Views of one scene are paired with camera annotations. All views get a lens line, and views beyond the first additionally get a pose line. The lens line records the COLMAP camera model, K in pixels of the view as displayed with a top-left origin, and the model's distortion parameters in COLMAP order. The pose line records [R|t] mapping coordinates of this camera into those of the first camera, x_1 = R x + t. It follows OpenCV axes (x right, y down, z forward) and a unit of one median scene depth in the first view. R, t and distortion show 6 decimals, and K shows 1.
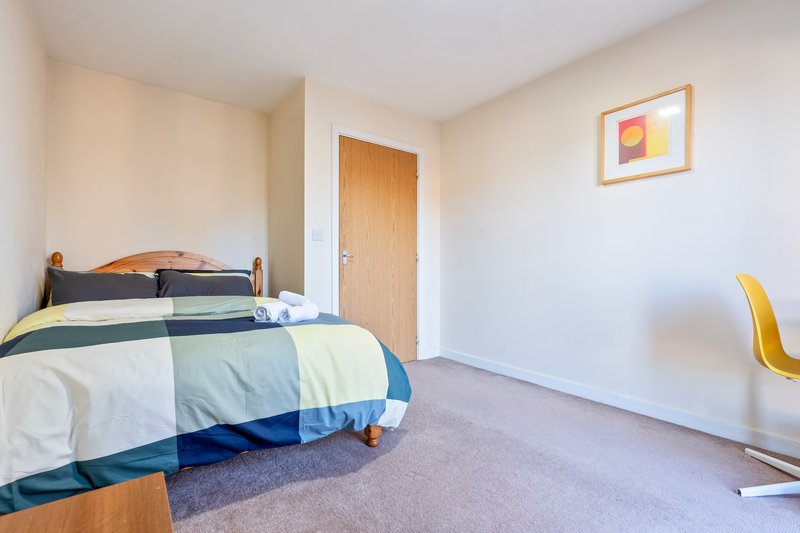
lens RADIAL K [[361.1, 0, 399.3], [0, 361.1, 269.8], [0, 0, 1]] dist [-0.018311, 0.001369]
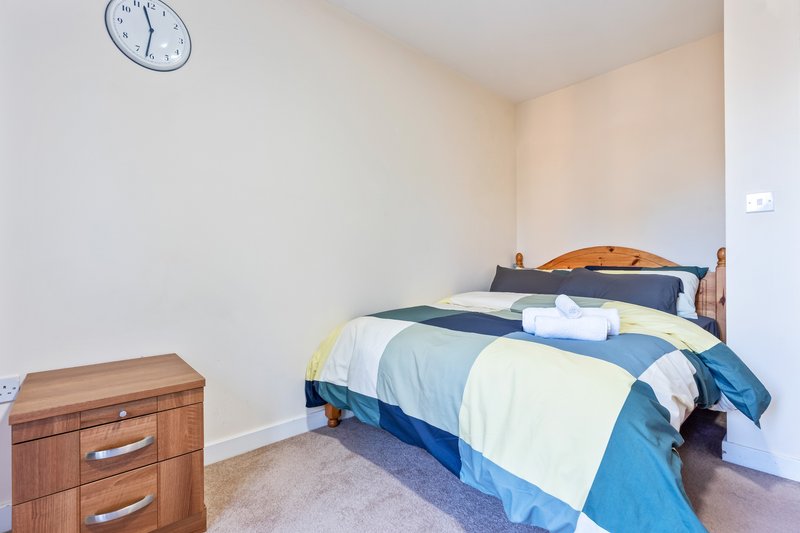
lens RADIAL K [[361.1, 0, 400.3], [0, 361.1, 264.9], [0, 0, 1]] dist [-0.018311, 0.001369]
pose [[0.086416, -0.006904, -0.996235, 0.546207], [0.002718, 0.999974, -0.006694, 0.002428], [0.996255, -0.002129, 0.086433, 0.825701]]
